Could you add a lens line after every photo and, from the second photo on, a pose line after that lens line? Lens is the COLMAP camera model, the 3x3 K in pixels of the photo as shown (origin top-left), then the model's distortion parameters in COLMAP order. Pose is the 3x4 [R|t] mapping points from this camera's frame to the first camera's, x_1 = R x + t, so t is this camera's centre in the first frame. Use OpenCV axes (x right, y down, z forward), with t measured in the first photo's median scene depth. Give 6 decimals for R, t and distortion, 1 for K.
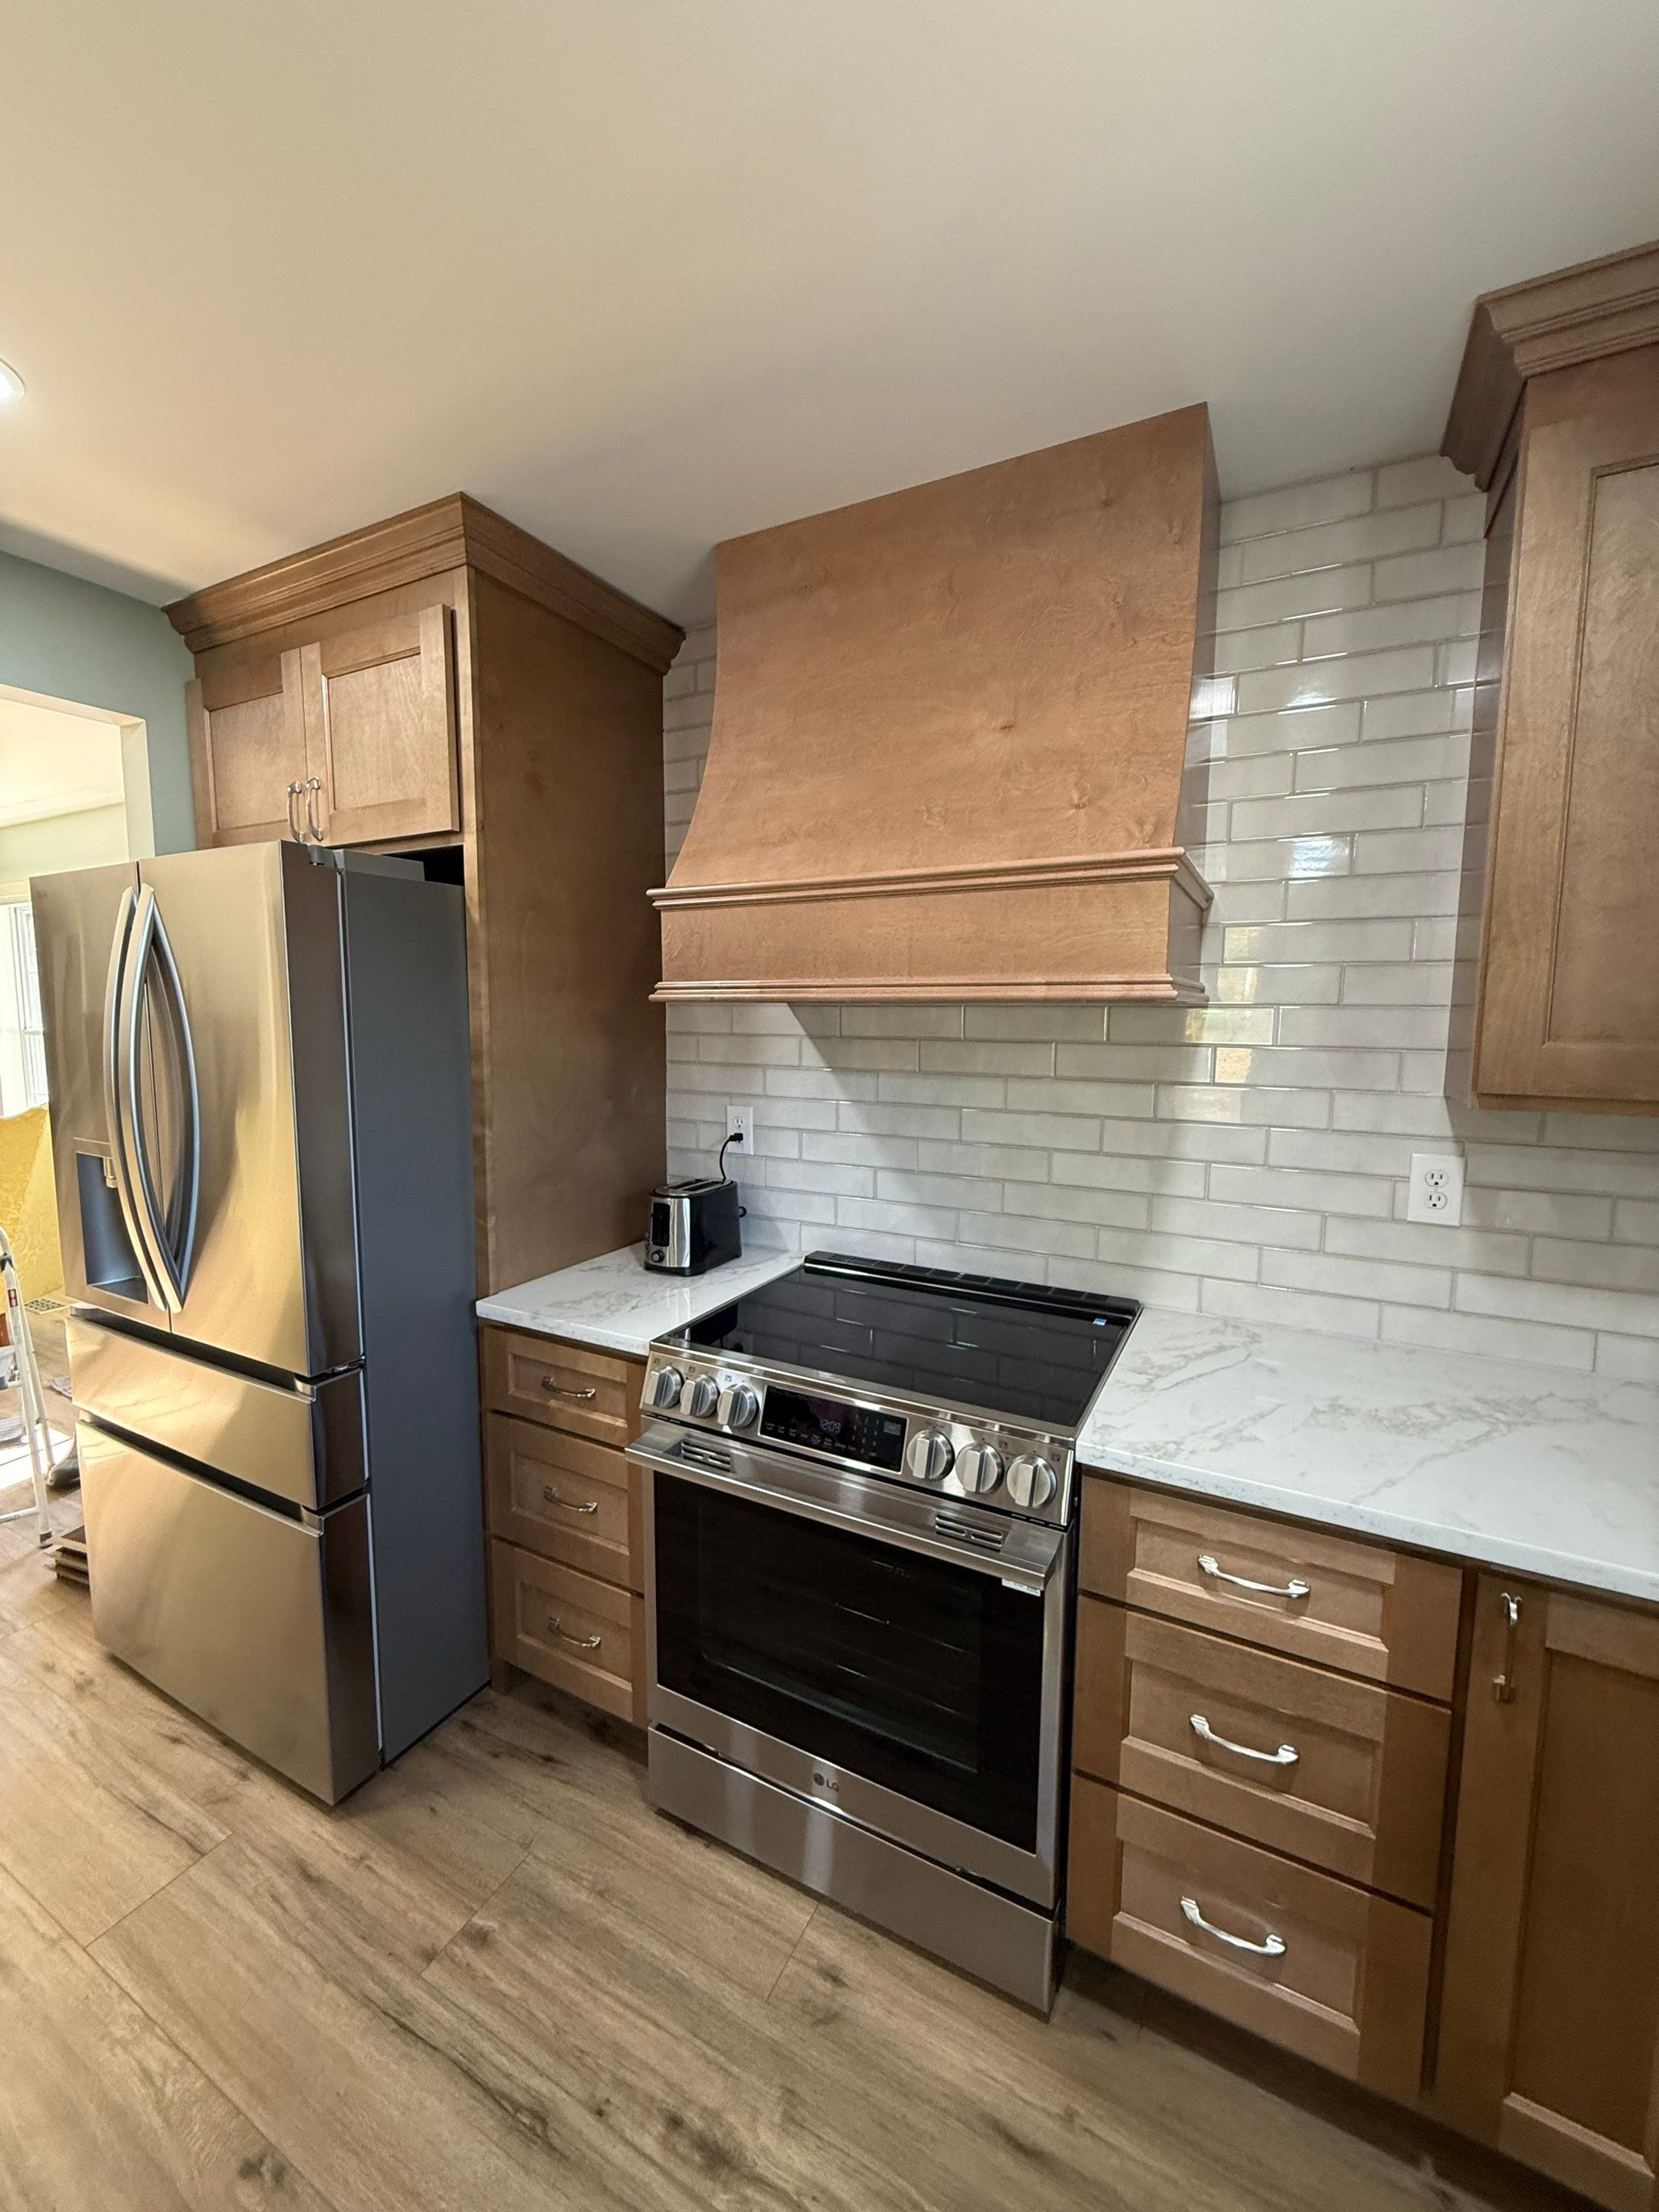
lens RADIAL K [[878.7, 0, 831.6], [0, 878.7, 1096.4], [0, 0, 1]] dist [-0.001671, 0.000823]
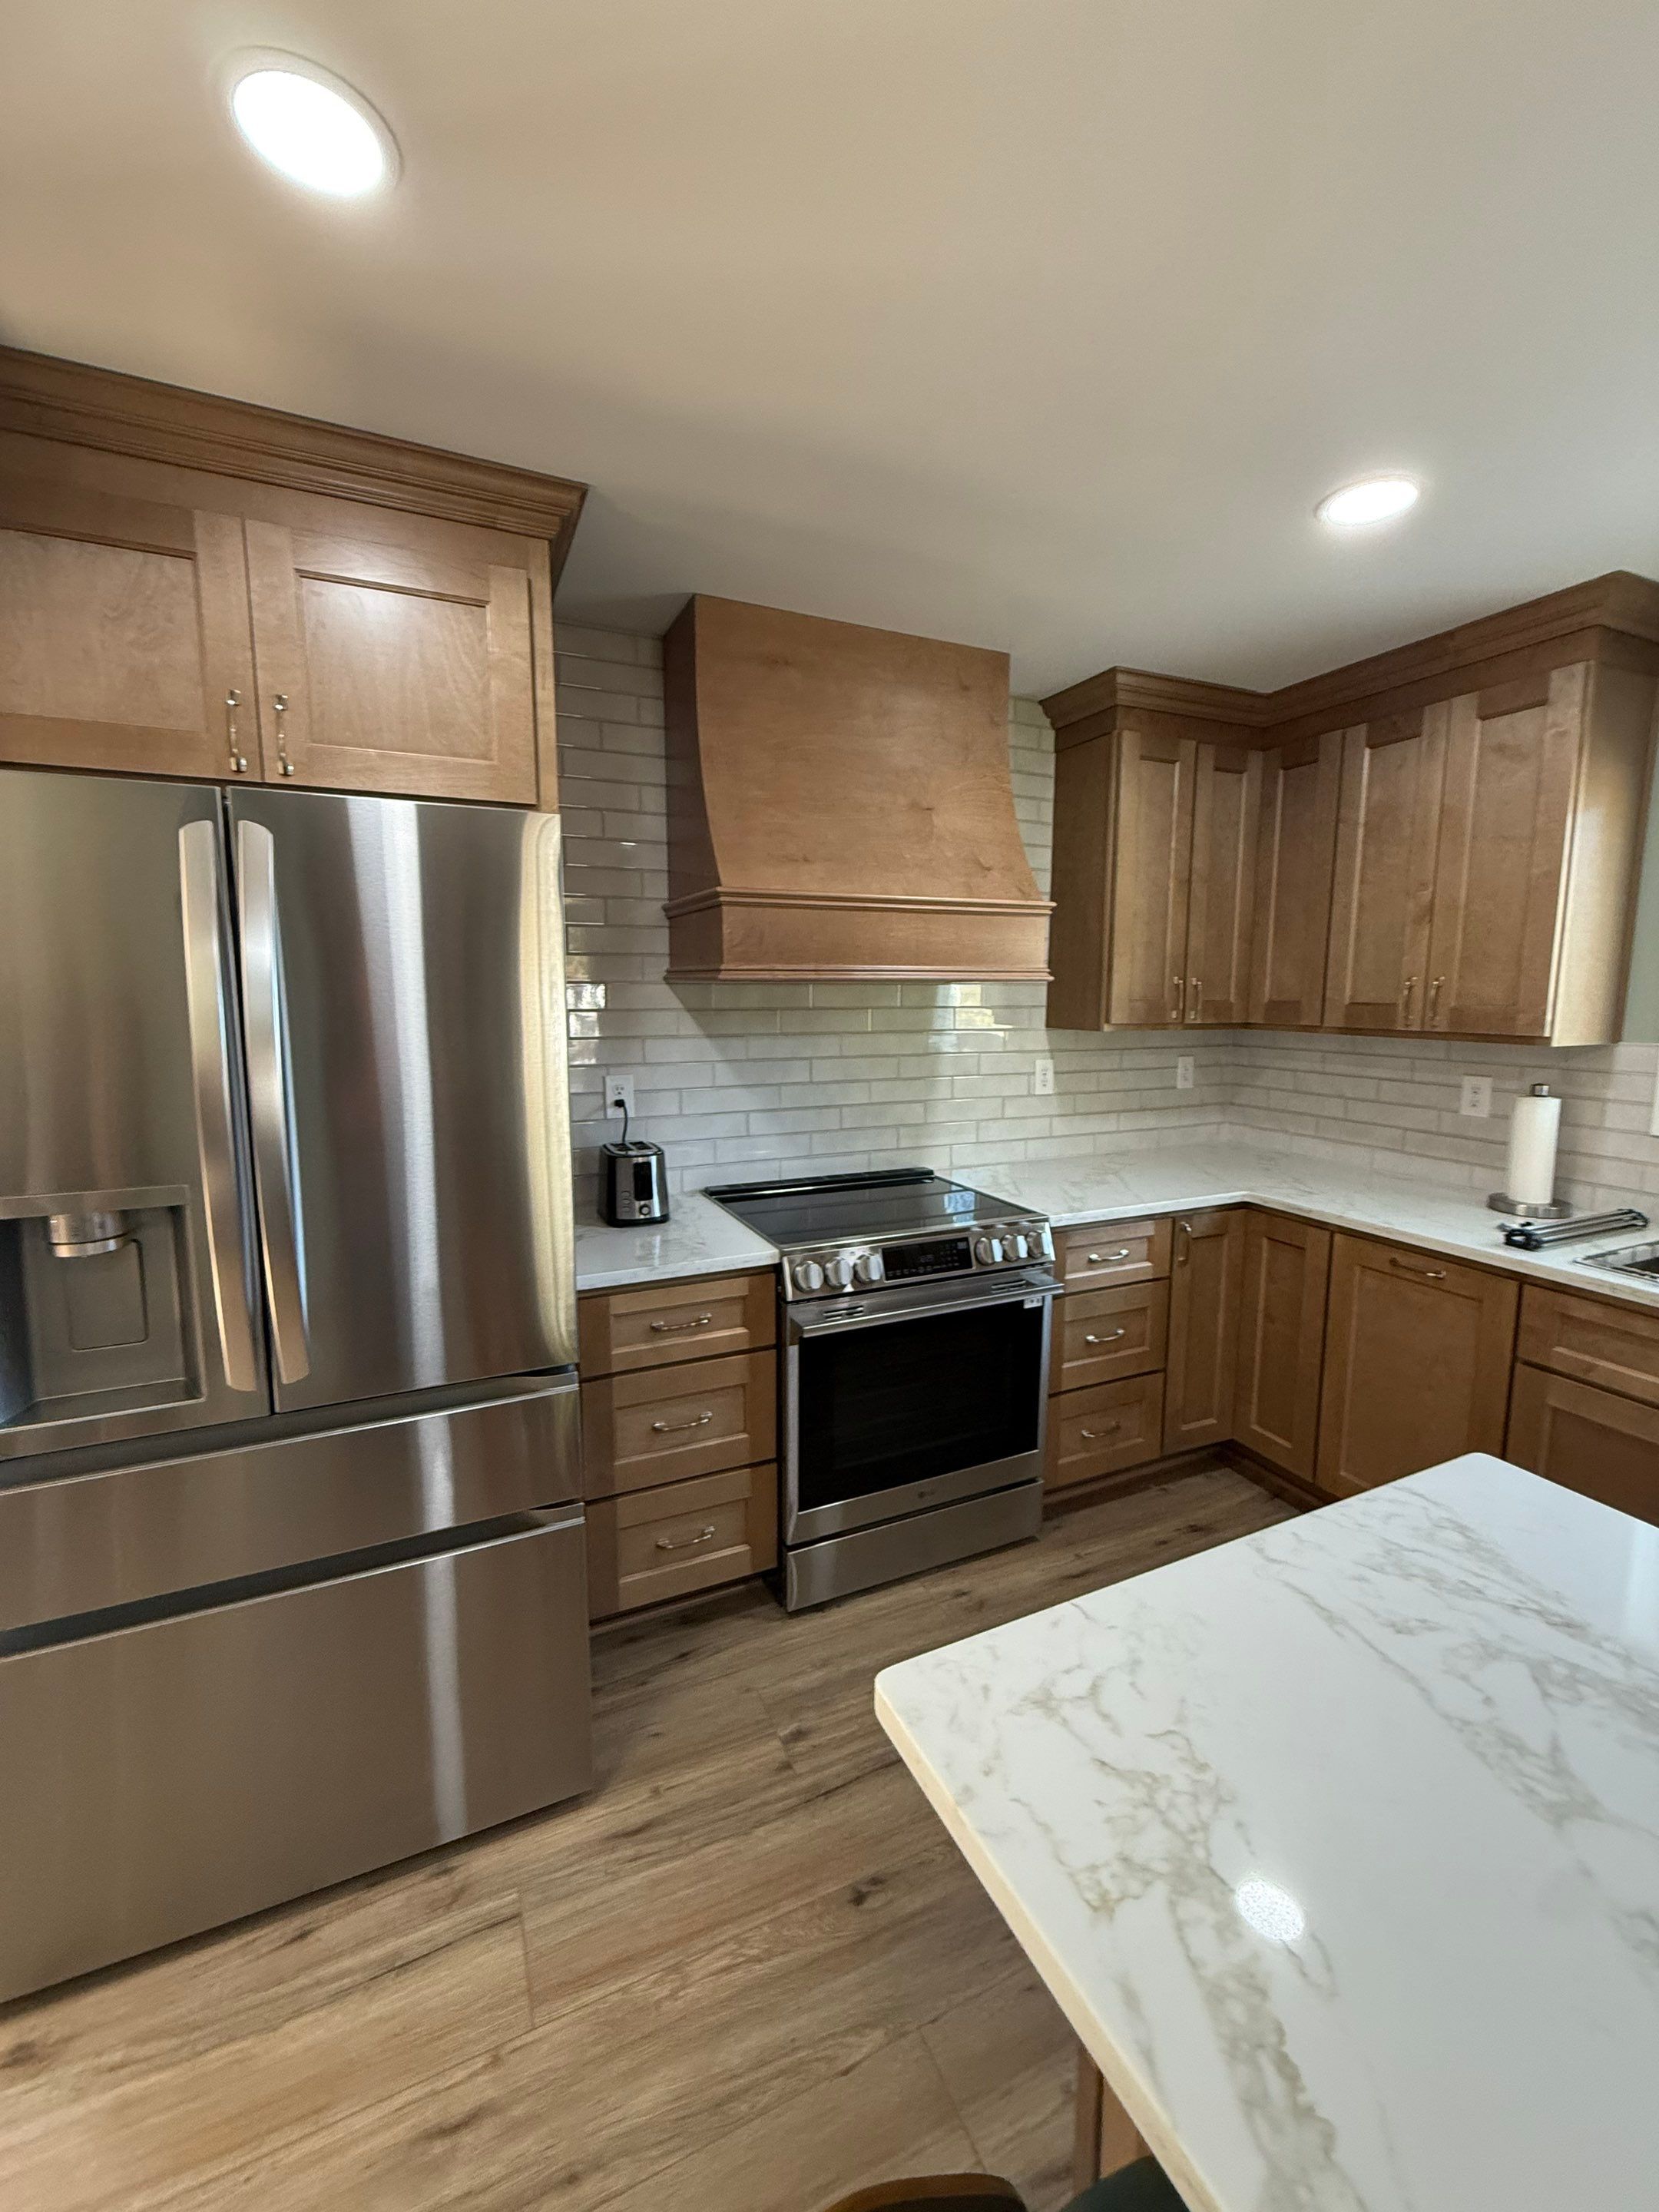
lens RADIAL K [[878.7, 0, 827.4], [0, 878.7, 1097.8], [0, 0, 1]] dist [-0.001671, 0.000823]
pose [[0.612640, -0.102700, 0.783661, -1.155270], [0.081907, 0.994433, 0.066290, -0.017796], [-0.786106, 0.023576, 0.617642, 0.162440]]
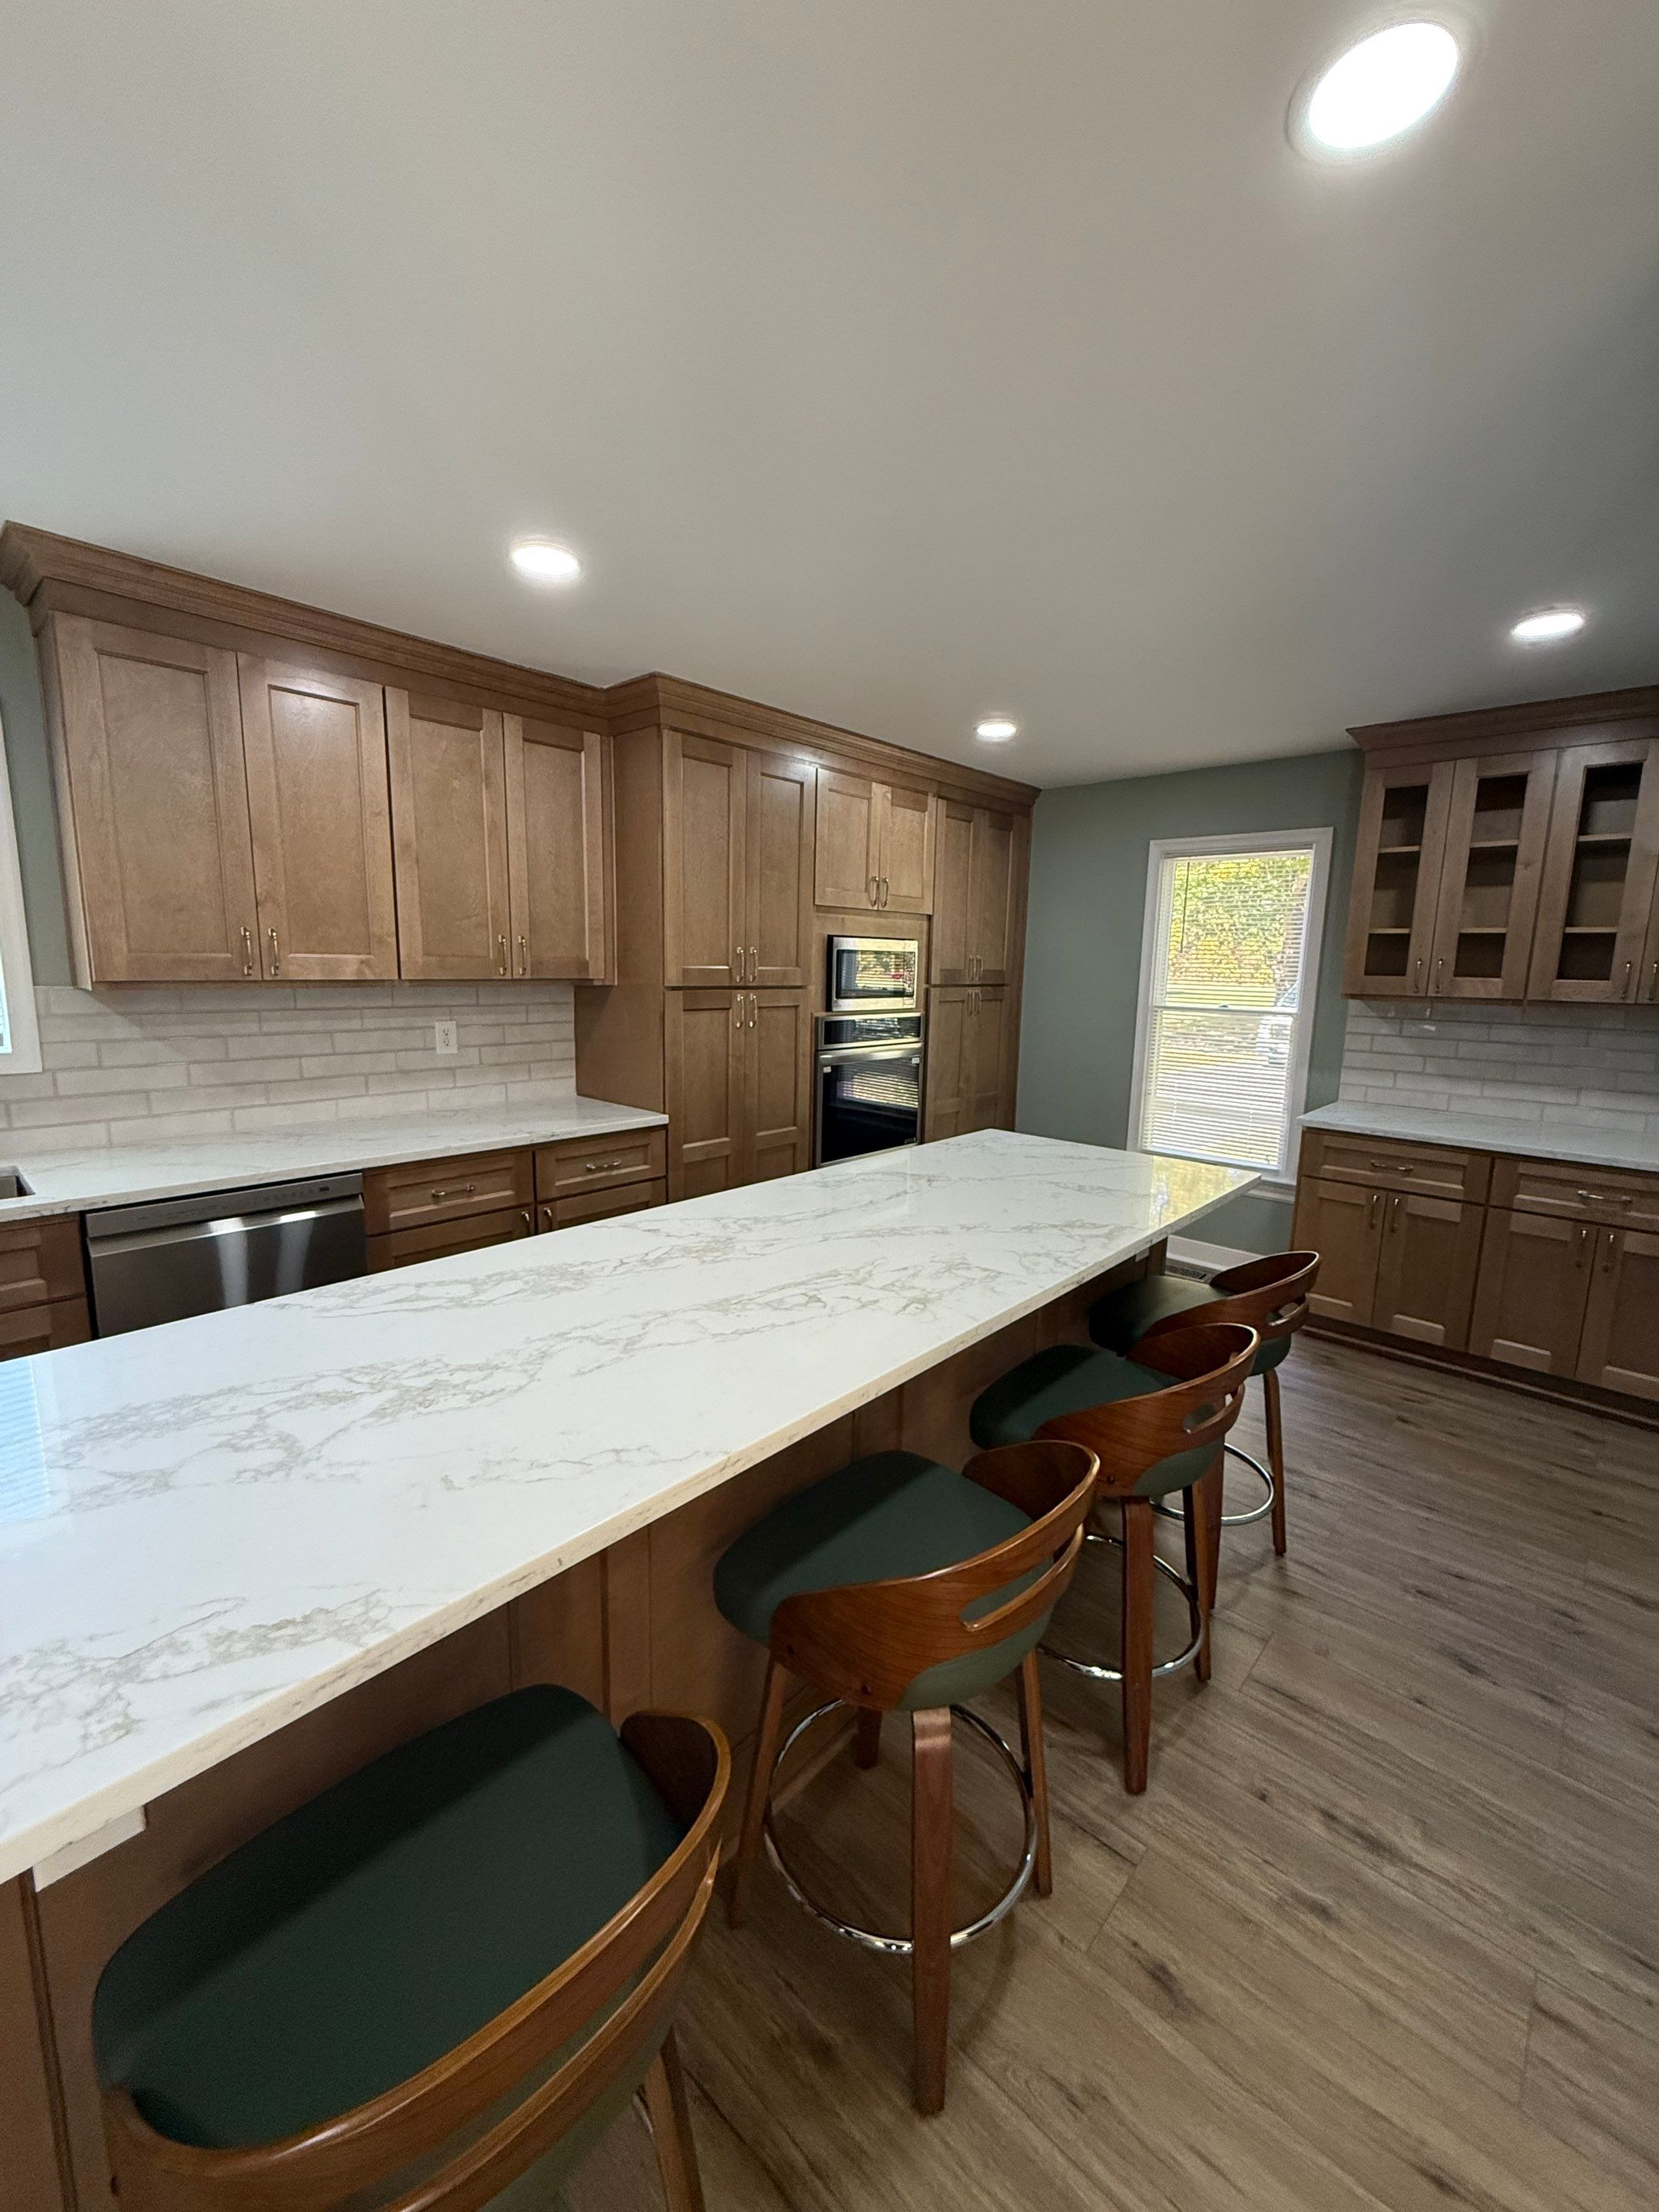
lens RADIAL K [[878.7, 0, 829.0], [0, 878.7, 1098.3], [0, 0, 1]] dist [-0.001671, 0.000823]
pose [[-0.965831, -0.064655, 0.250978, -1.238965], [0.000475, 0.967939, 0.251184, -0.040917], [-0.259172, 0.242720, -0.934835, 0.540134]]
